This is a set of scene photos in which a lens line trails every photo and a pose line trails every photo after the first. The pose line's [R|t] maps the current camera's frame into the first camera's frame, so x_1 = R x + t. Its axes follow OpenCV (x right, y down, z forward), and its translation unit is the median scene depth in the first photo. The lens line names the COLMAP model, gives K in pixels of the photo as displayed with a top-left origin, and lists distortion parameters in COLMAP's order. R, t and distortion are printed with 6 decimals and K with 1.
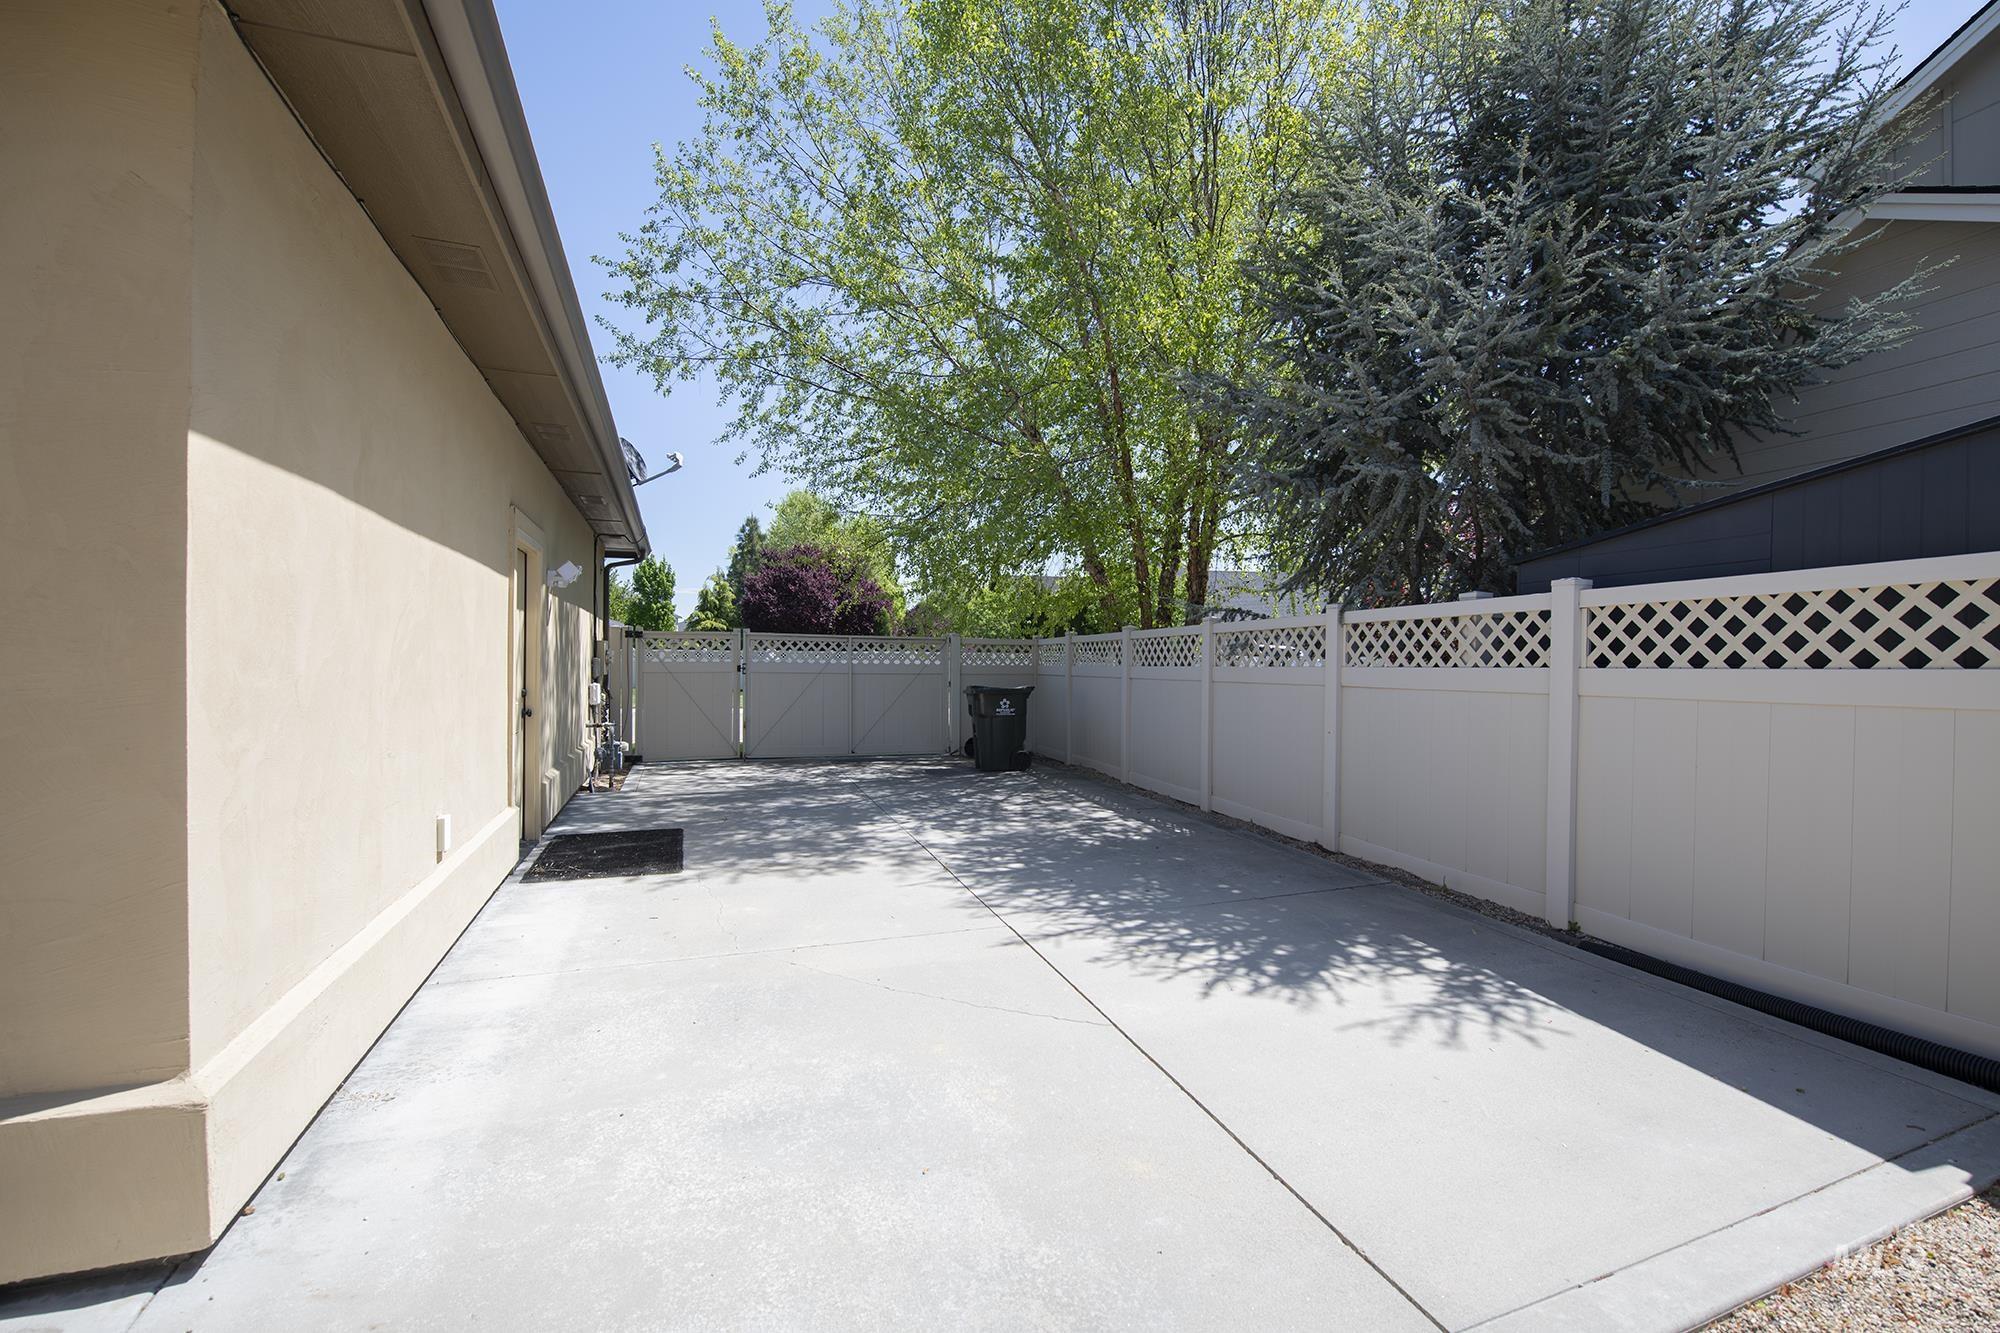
lens RADIAL K [[812.6, 0, 1000.0], [0, 812.6, 666.5], [0, 0, 1]] dist [0.001456, -0.000345]
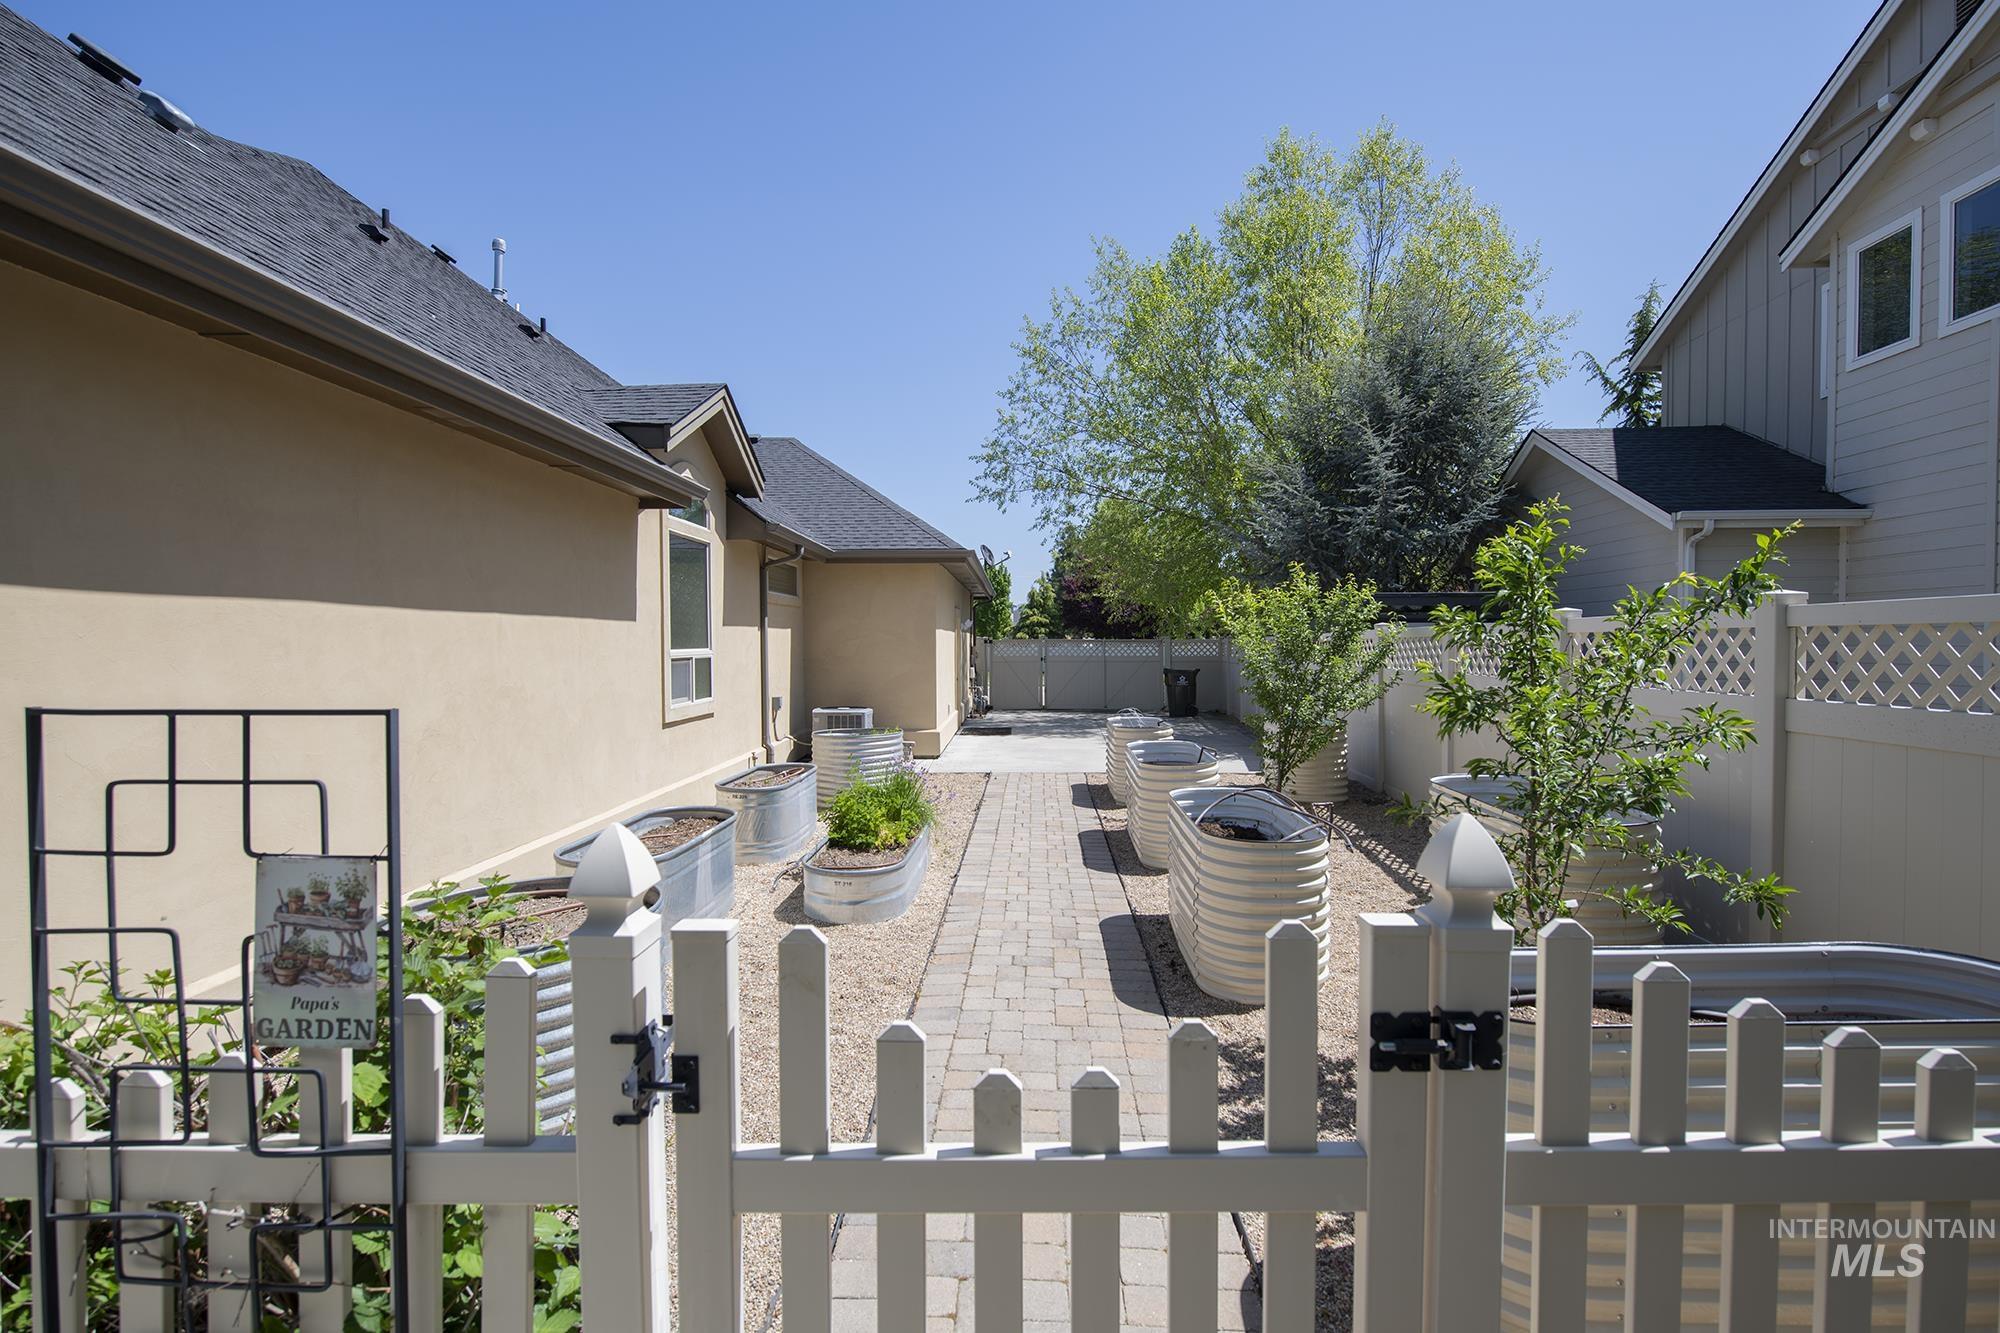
lens RADIAL K [[892.6, 0, 991.9], [0, 892.6, 666.2], [0, 0, 1]] dist [-0.002274, 0.000392]
pose [[0.920552, -0.002212, -0.390613, 0.336254], [0.009179, 0.999830, 0.015970, -0.013895], [0.390512, -0.018287, 0.920416, -0.832421]]
